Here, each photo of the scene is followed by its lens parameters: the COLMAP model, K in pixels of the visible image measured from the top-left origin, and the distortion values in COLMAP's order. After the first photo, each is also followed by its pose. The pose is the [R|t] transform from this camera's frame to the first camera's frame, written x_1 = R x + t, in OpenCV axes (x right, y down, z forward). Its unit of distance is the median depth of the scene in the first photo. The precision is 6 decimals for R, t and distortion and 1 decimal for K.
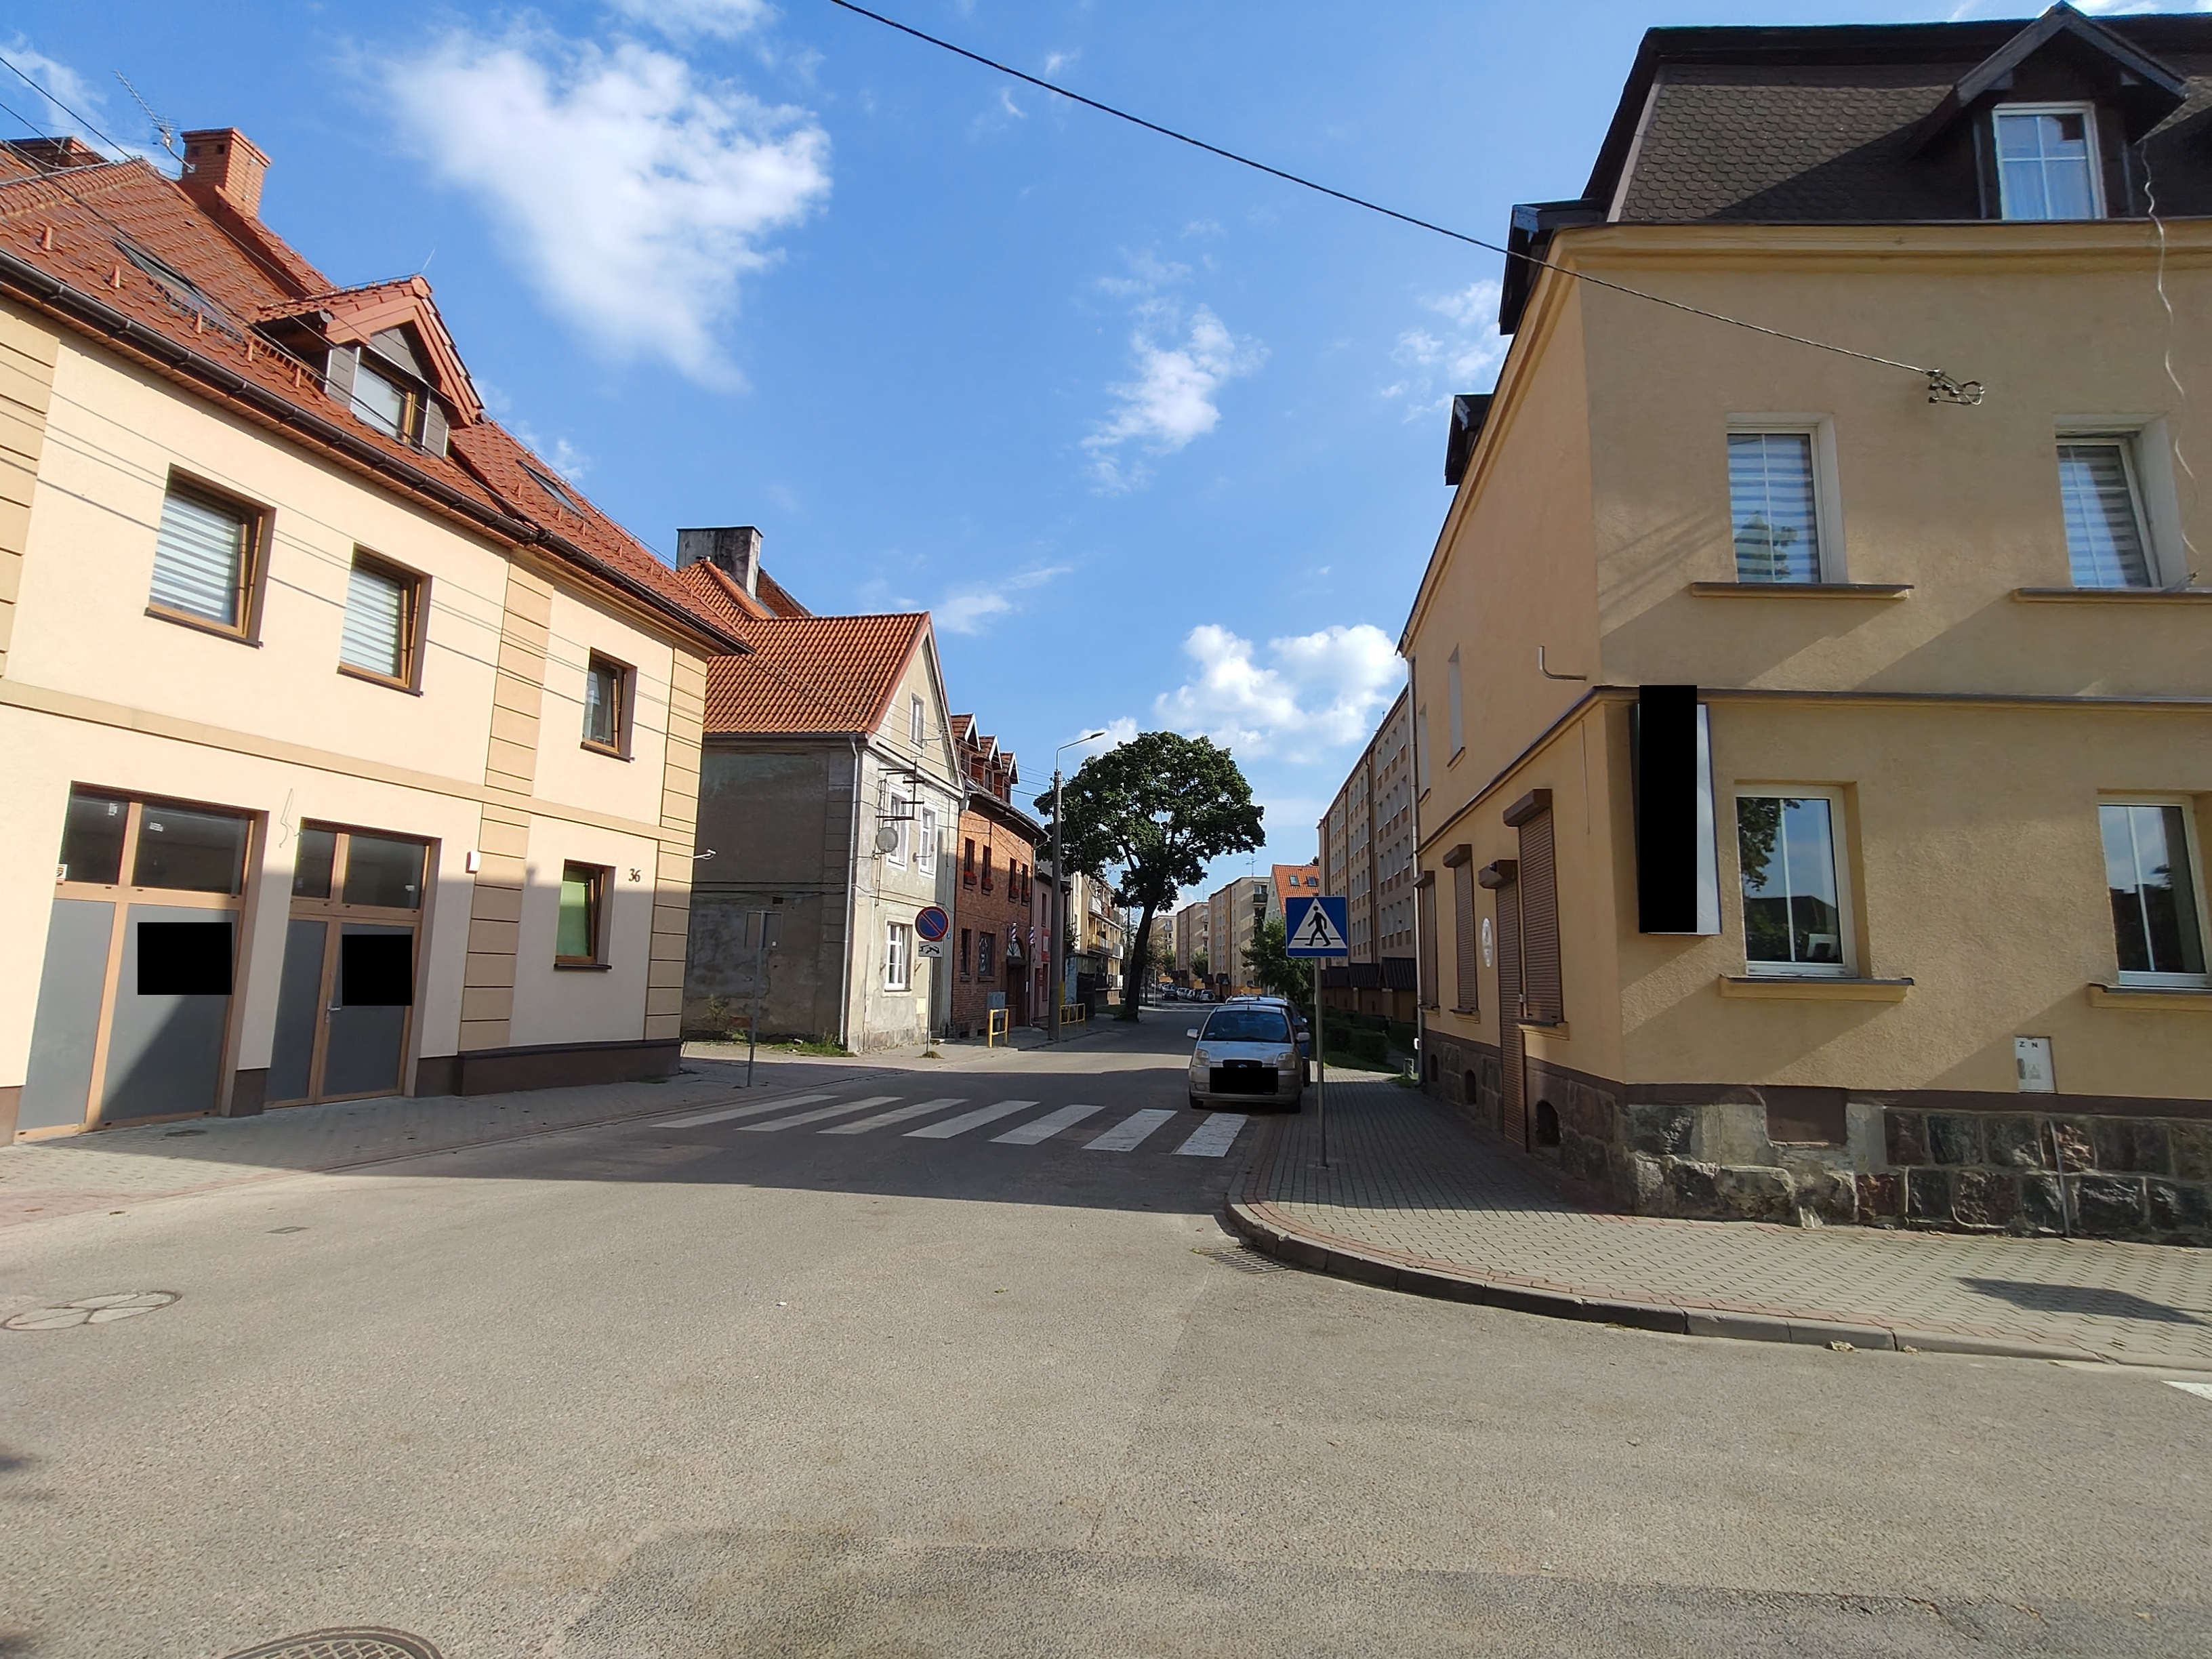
lens RADIAL K [[1068.1, 0, 1100.4], [0, 1068.1, 812.2], [0, 0, 1]] dist [-0.016850, 0.016376]
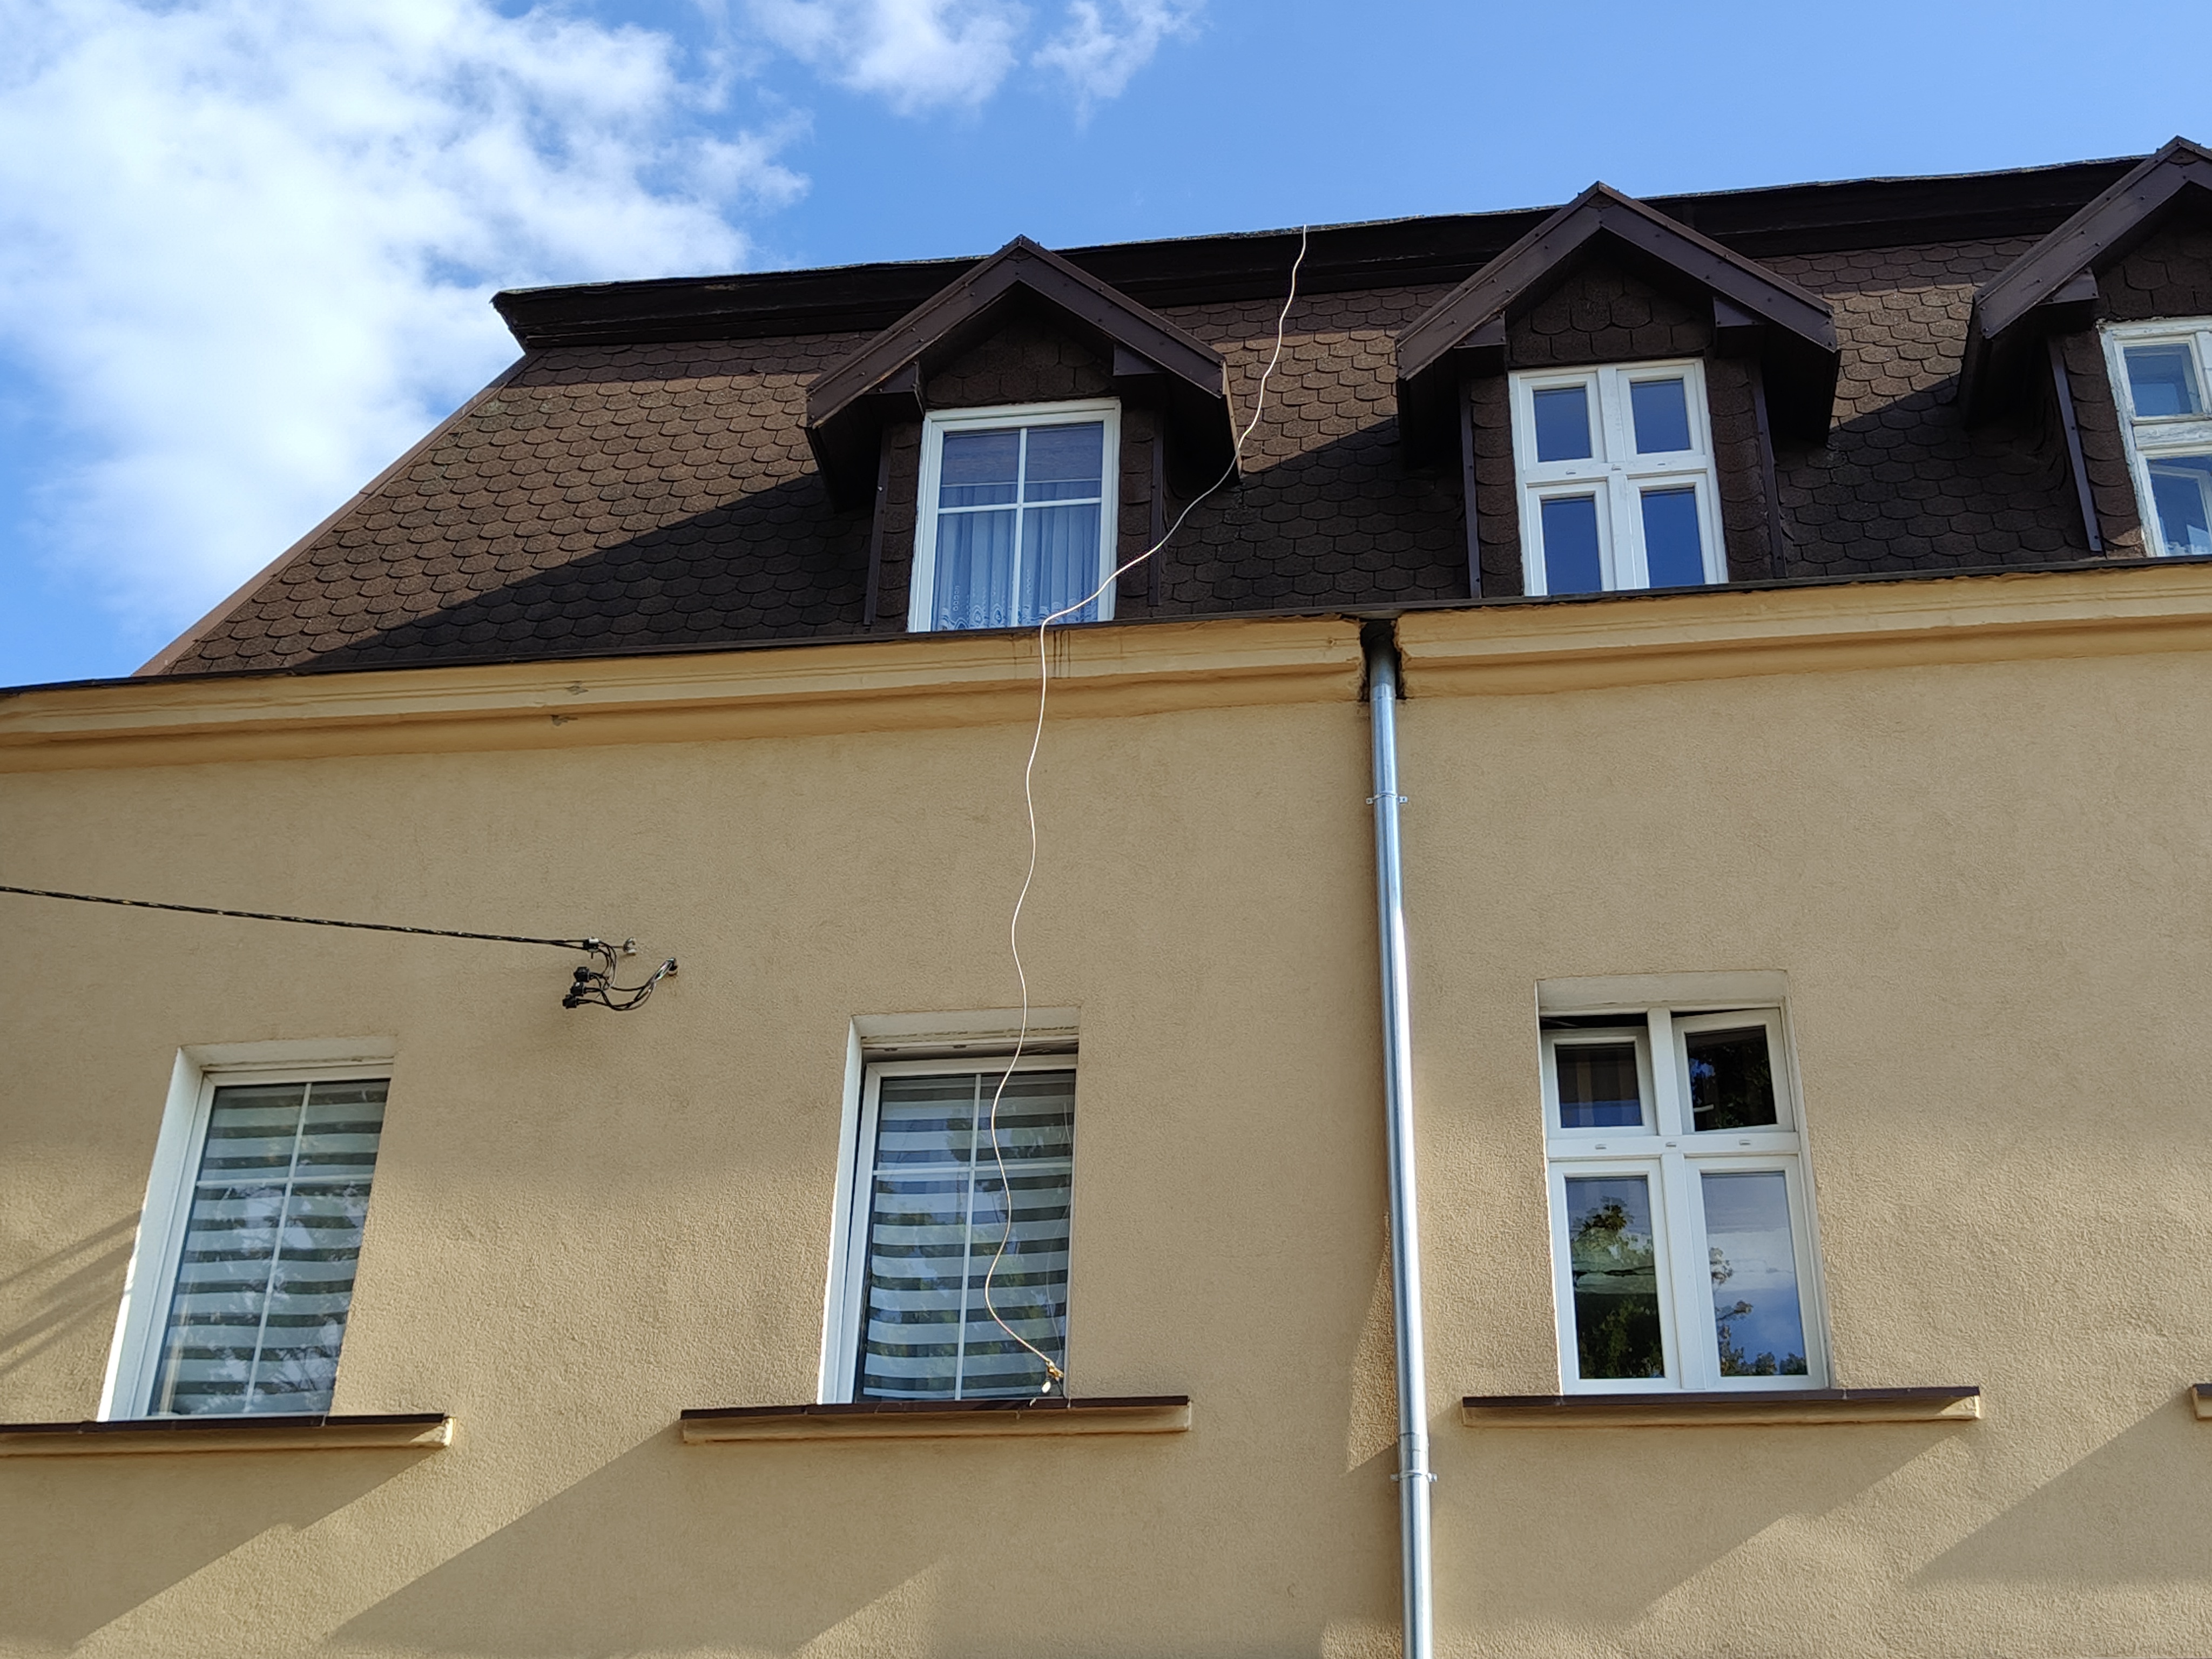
lens RADIAL K [[2747.2, 0, 1106.0], [0, 2747.2, 829.5], [0, 0, 1]] dist [0.123027, -0.417267]
pose [[0.994636, -0.054806, -0.087724, 1.063102], [0.017521, 0.925106, -0.379304, -0.000189], [0.101943, 0.375733, 0.921104, -0.095979]]
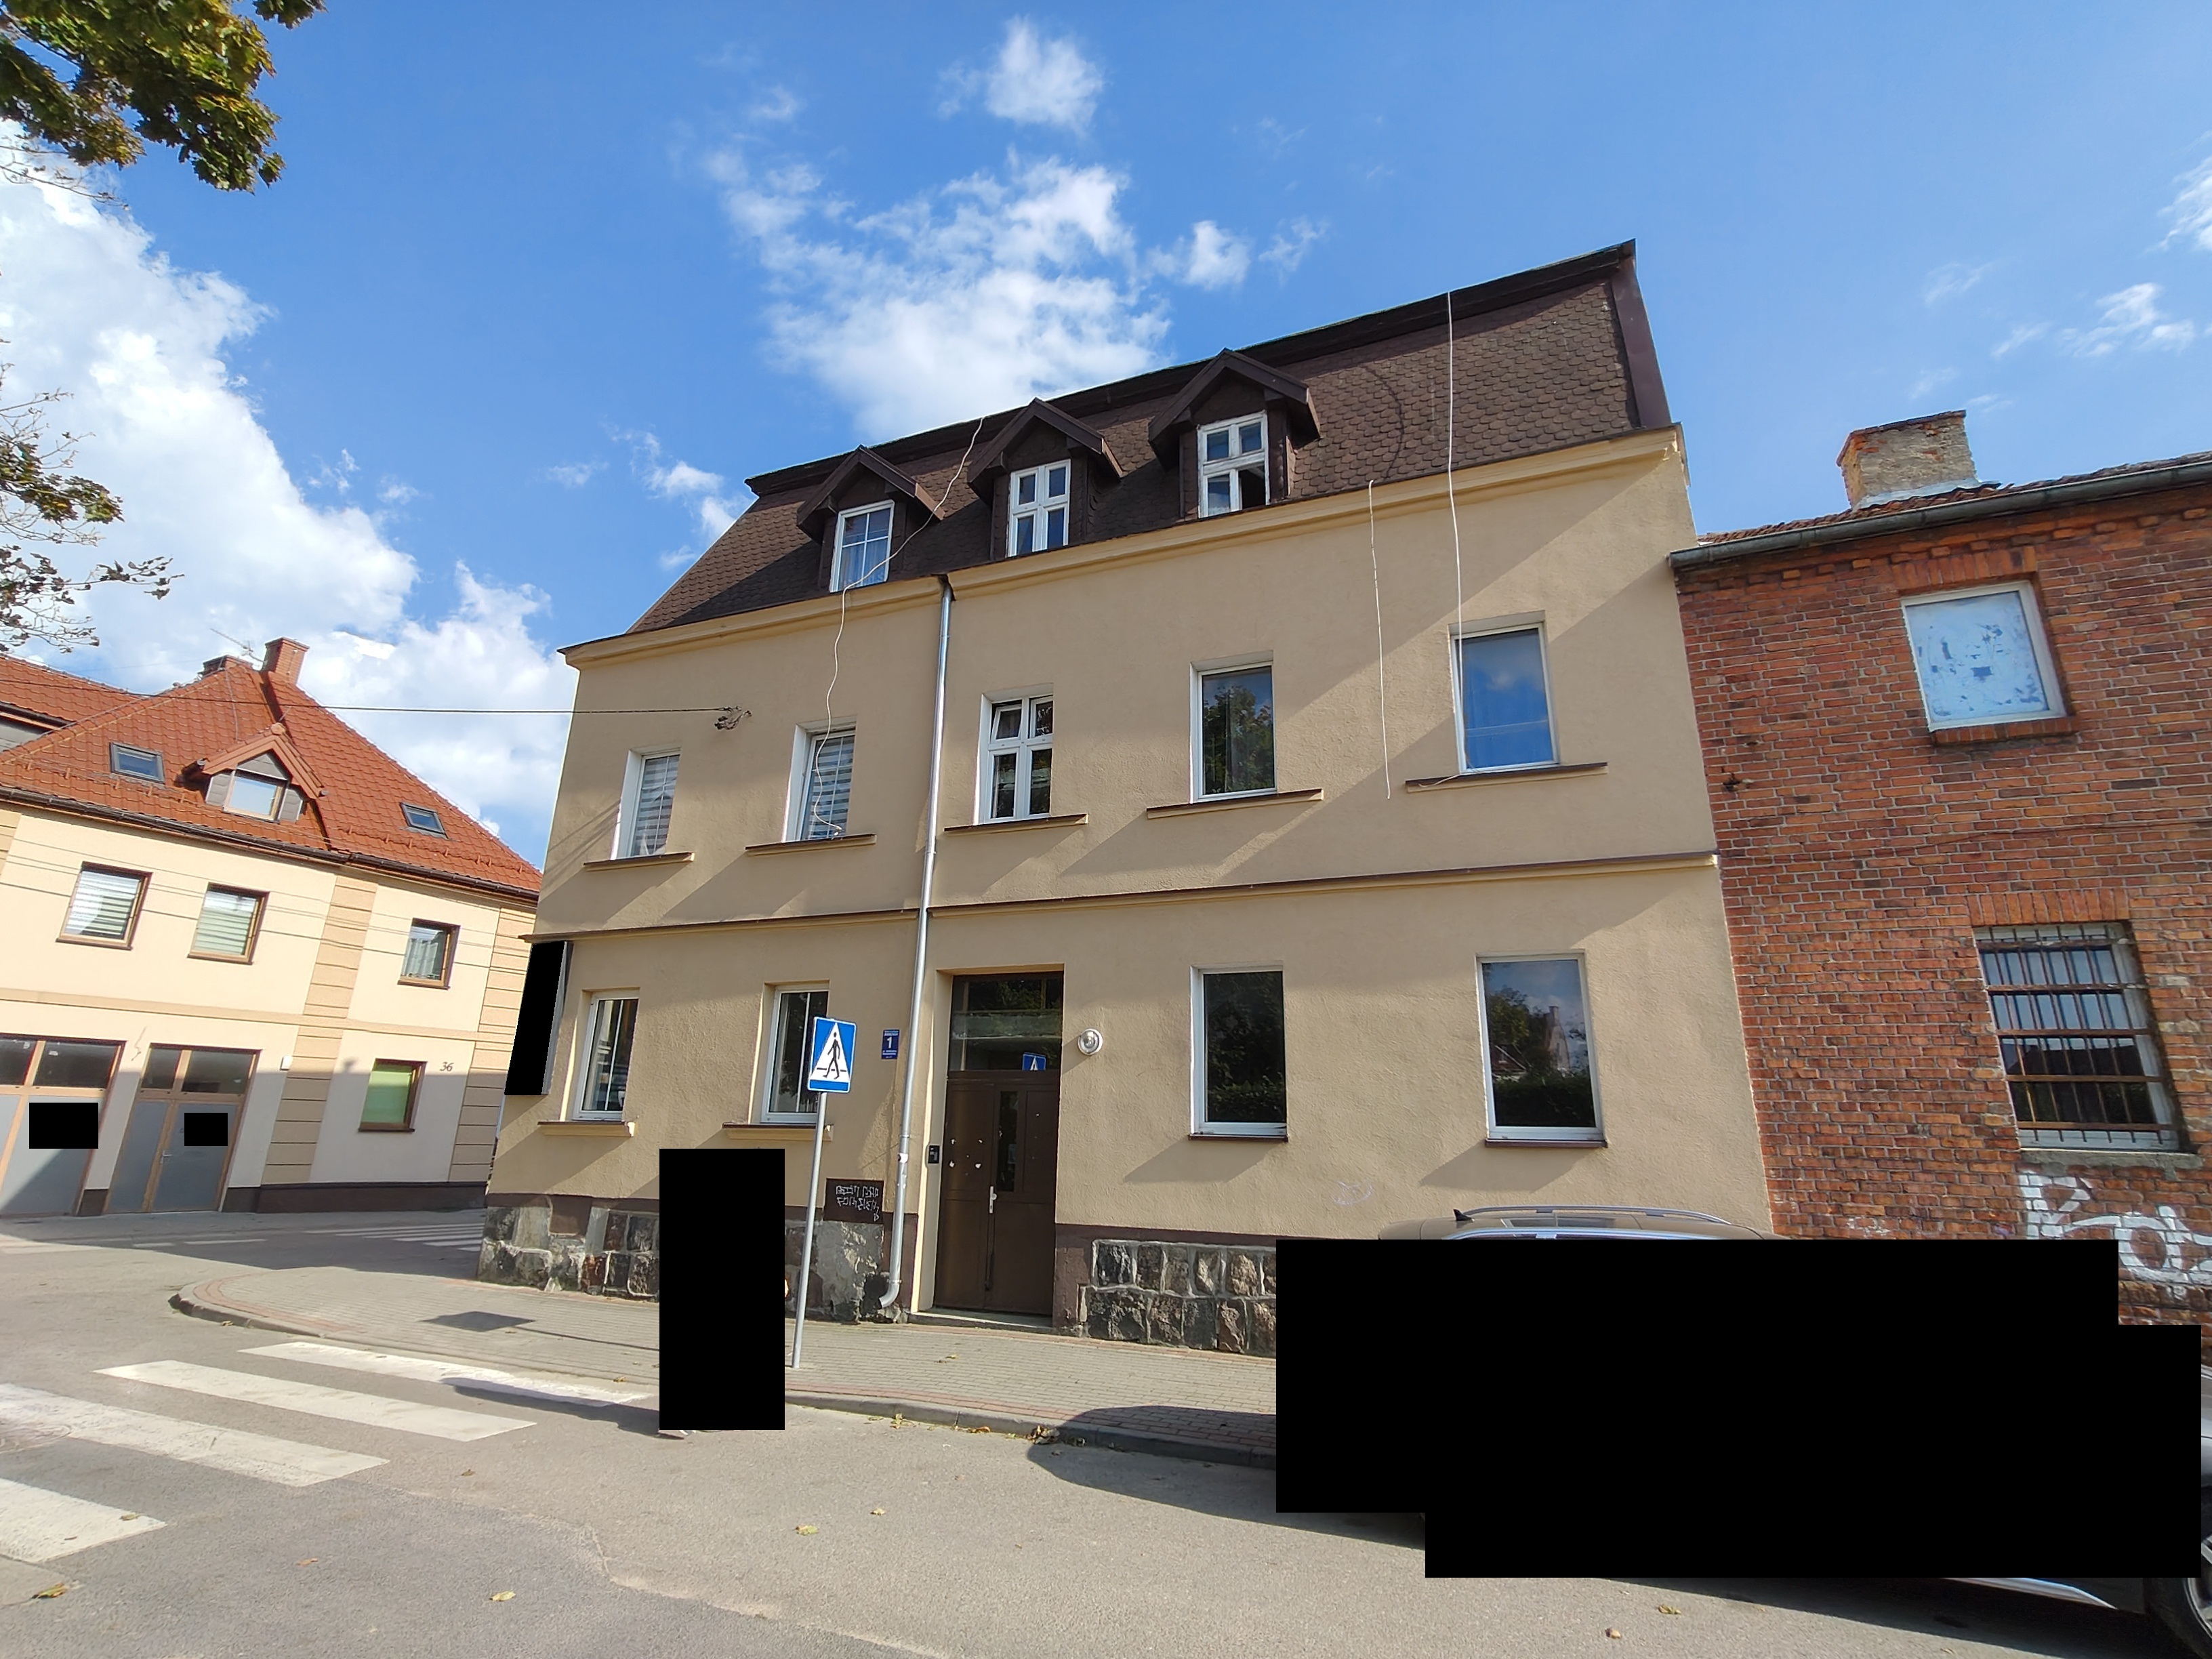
lens RADIAL K [[1015.0, 0, 1106.0], [0, 1015.0, 829.5], [0, 0, 1]] dist [-0.000114, 0.000132]
pose [[0.944420, -0.104566, -0.311667, 1.649351], [0.057895, 0.986150, -0.155424, 0.012323], [0.323602, 0.128742, 0.937394, -0.150738]]
